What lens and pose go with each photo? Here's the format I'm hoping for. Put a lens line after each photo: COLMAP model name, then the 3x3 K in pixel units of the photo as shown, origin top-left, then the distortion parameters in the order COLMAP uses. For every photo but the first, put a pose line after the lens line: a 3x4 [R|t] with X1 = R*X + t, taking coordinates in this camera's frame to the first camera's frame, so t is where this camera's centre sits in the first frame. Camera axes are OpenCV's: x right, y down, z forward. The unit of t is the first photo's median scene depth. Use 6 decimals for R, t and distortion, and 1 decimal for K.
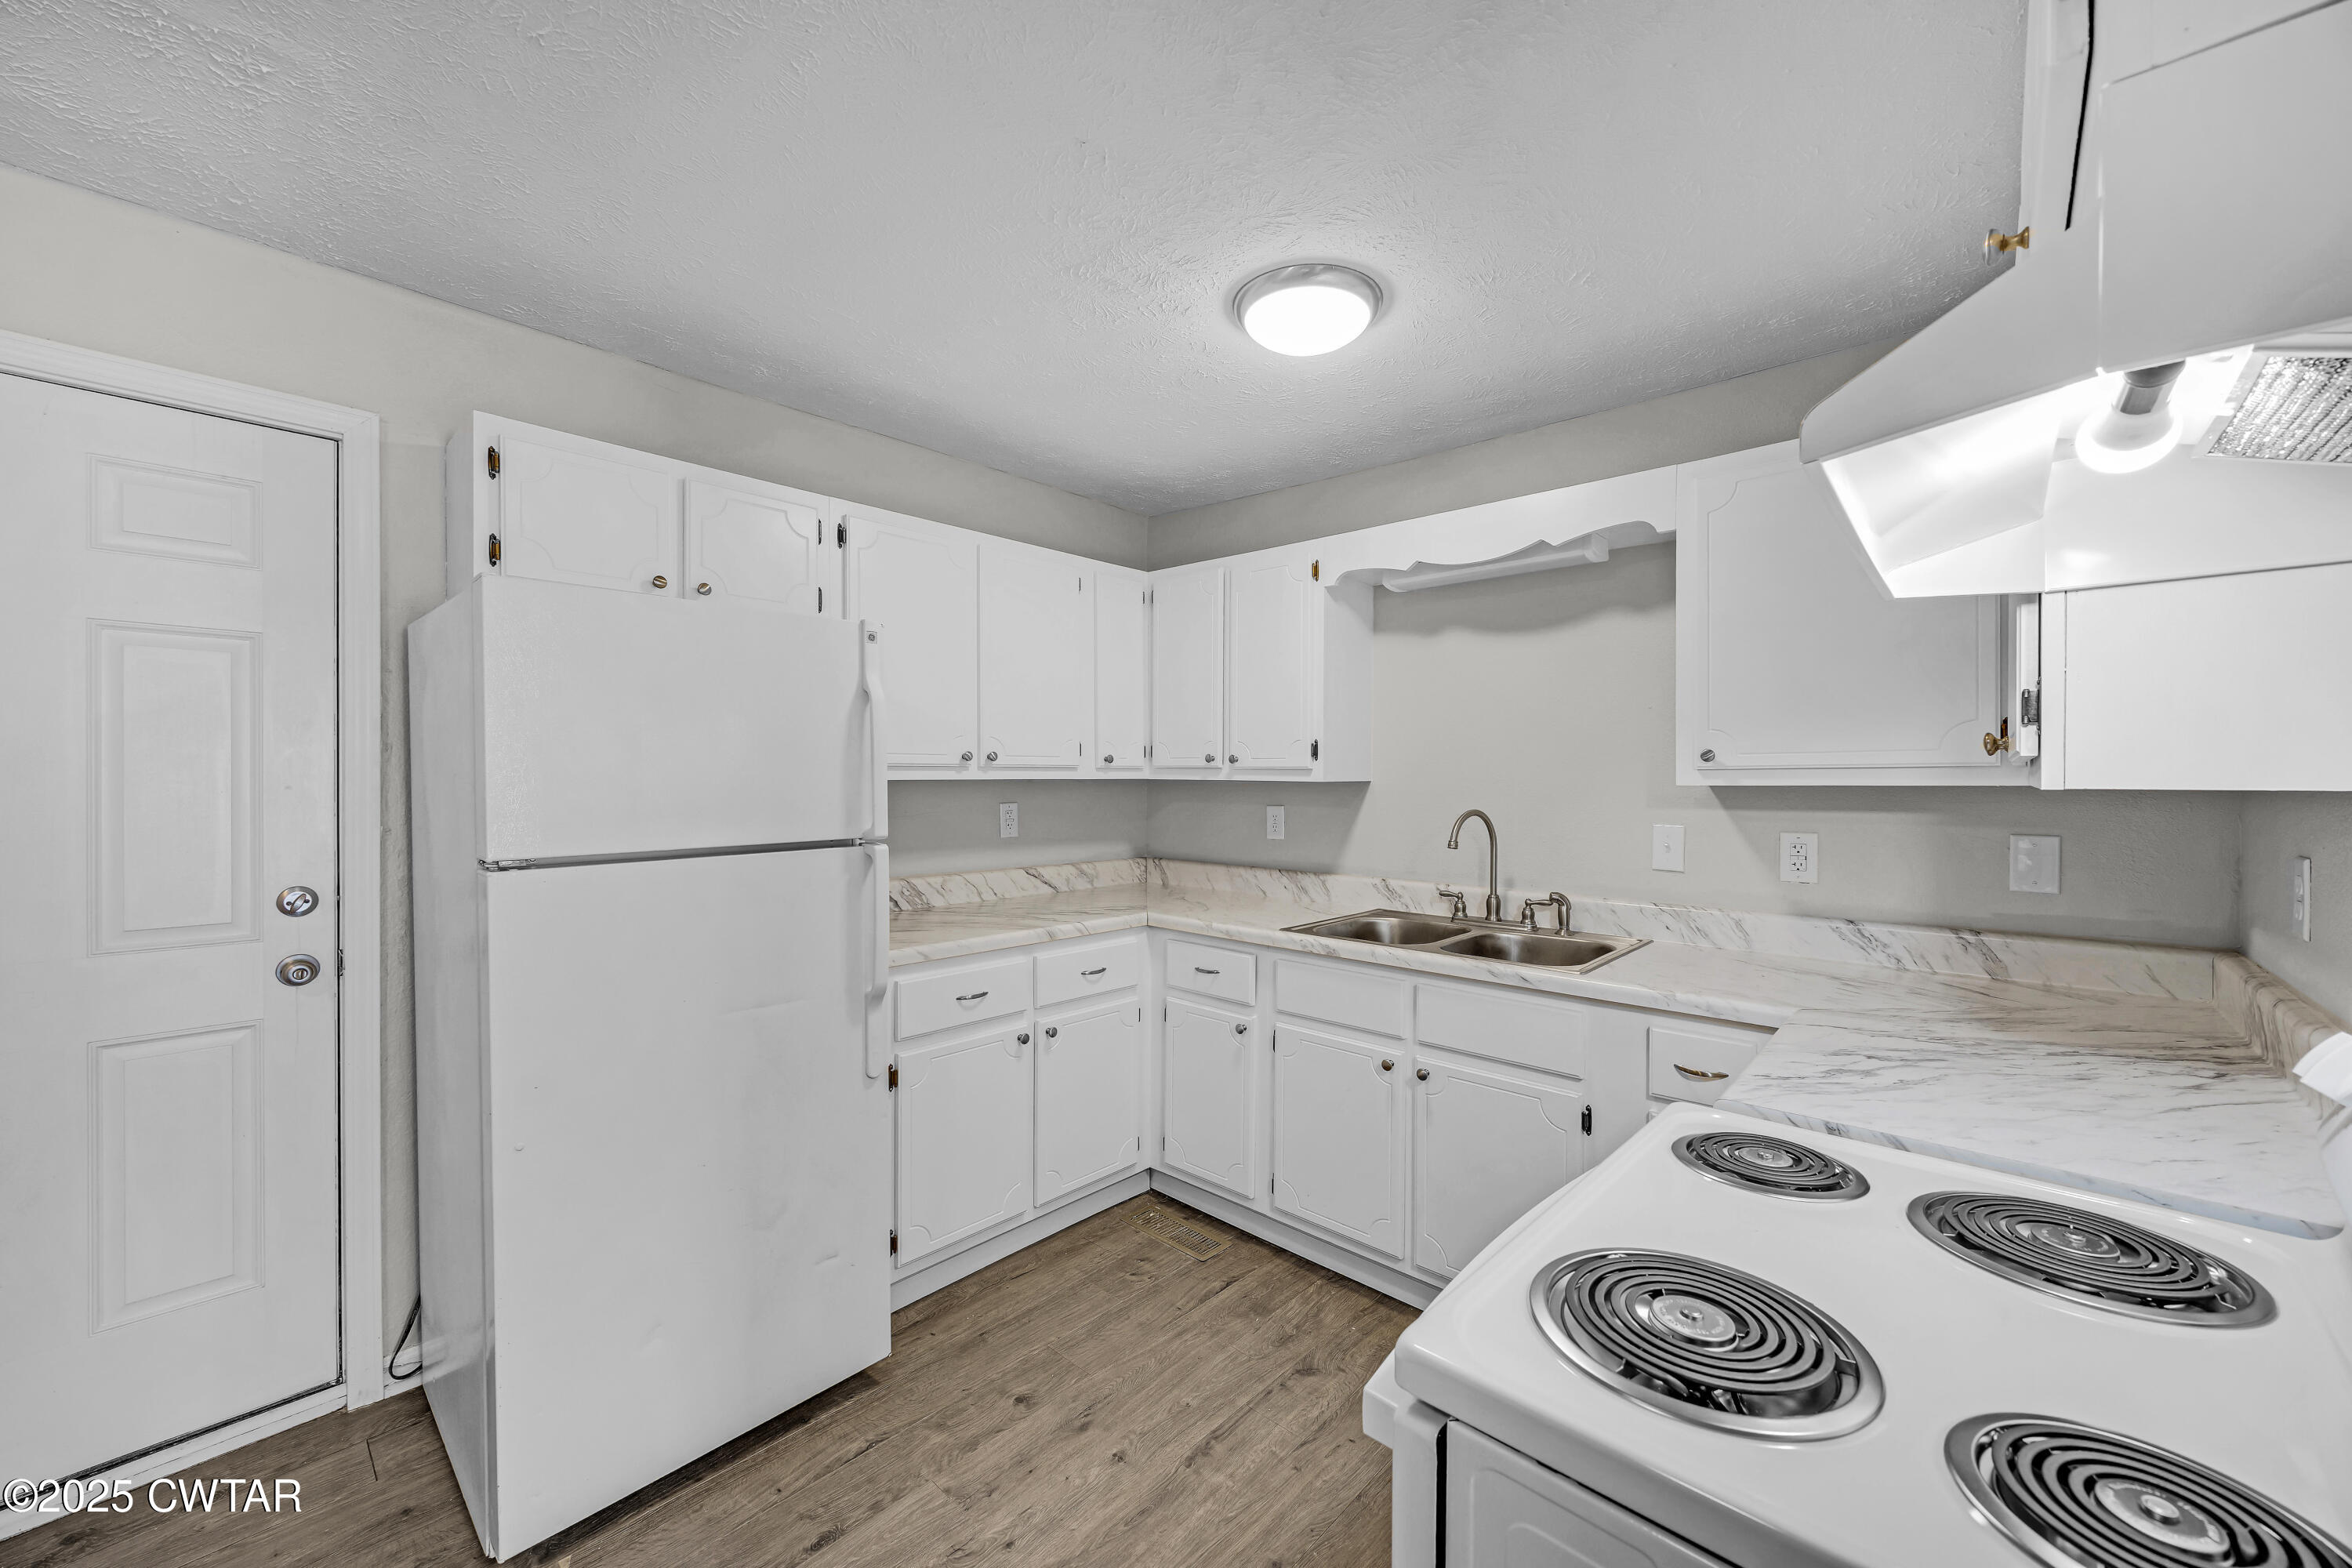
lens RADIAL K [[902.2, 0, 1177.5], [0, 902.2, 782.6], [0, 0, 1]] dist [-0.001405, 0.000487]
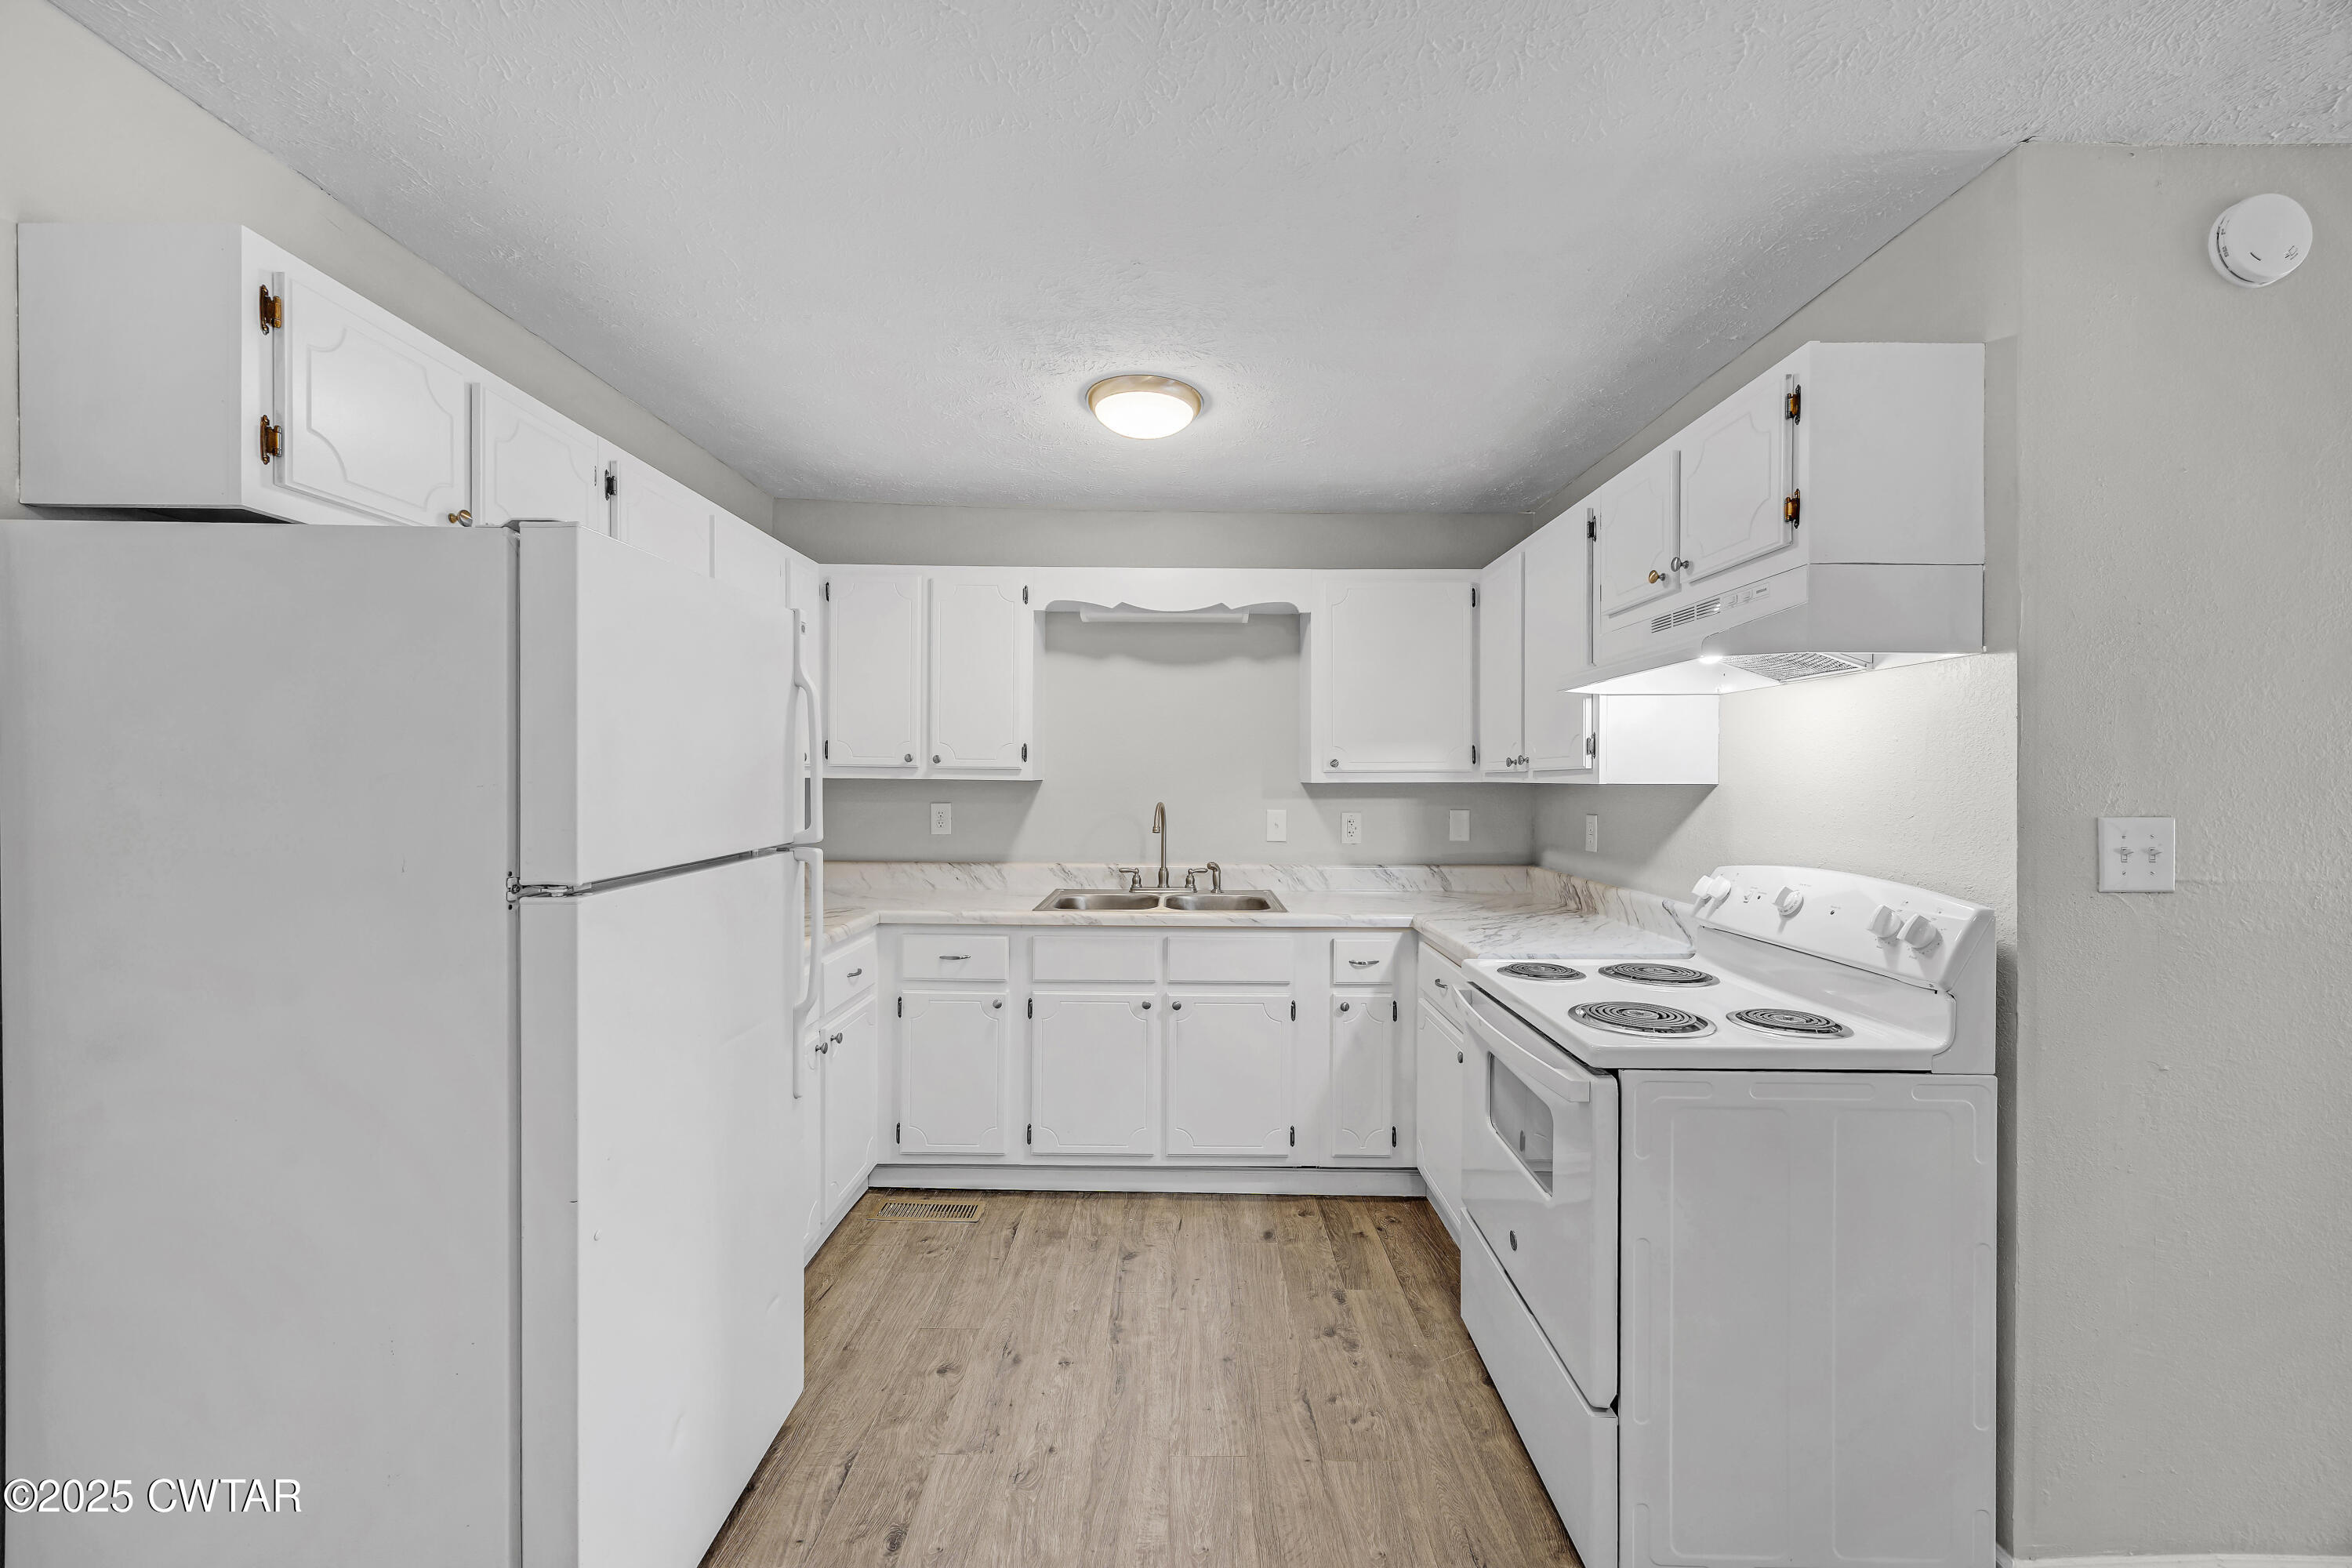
lens RADIAL K [[902.2, 0, 1189.8], [0, 902.2, 783.3], [0, 0, 1]] dist [-0.001405, 0.000487]
pose [[0.734720, -0.004261, 0.678357, -0.569736], [0.001797, 0.999989, 0.004334, -0.002463], [-0.678368, -0.001965, 0.734720, 0.030201]]
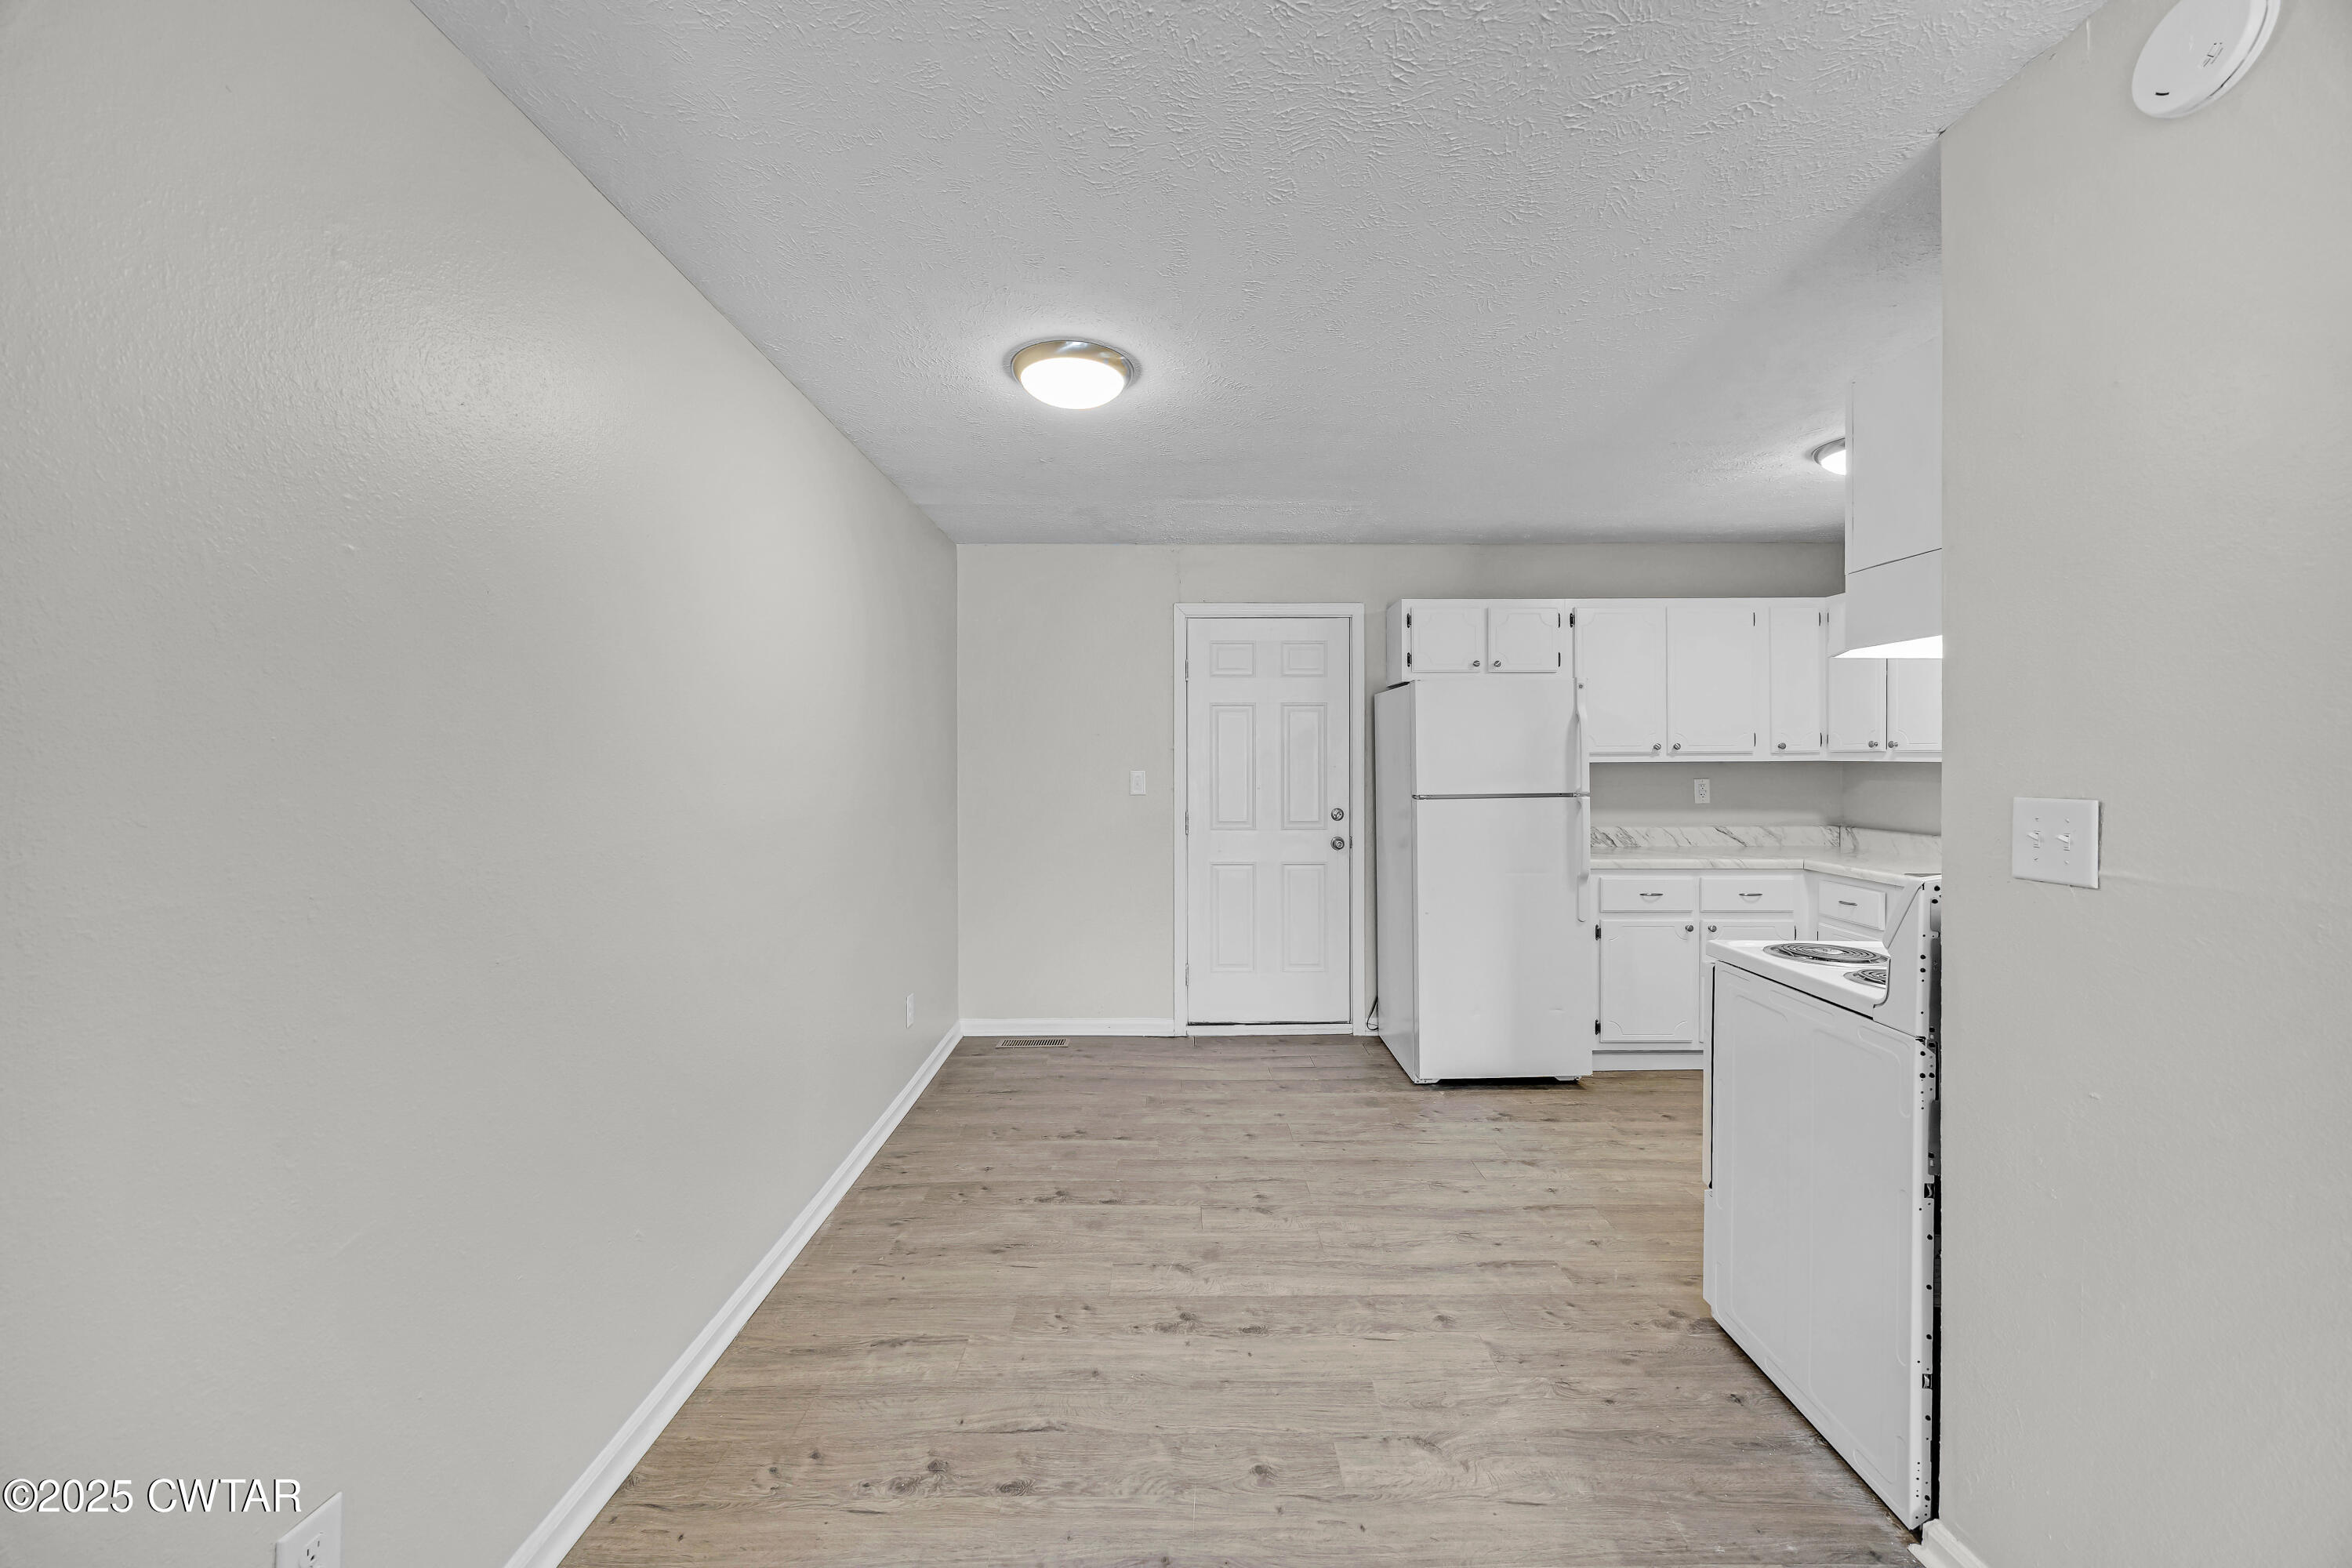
lens RADIAL K [[902.2, 0, 1191.5], [0, 902.2, 768.9], [0, 0, 1]] dist [-0.001405, 0.000487]
pose [[0.688501, 0.000619, -0.725235, 0.390372], [0.001350, 0.999997, 0.002135, 0.004836], [0.725234, -0.002449, 0.688498, -0.738832]]
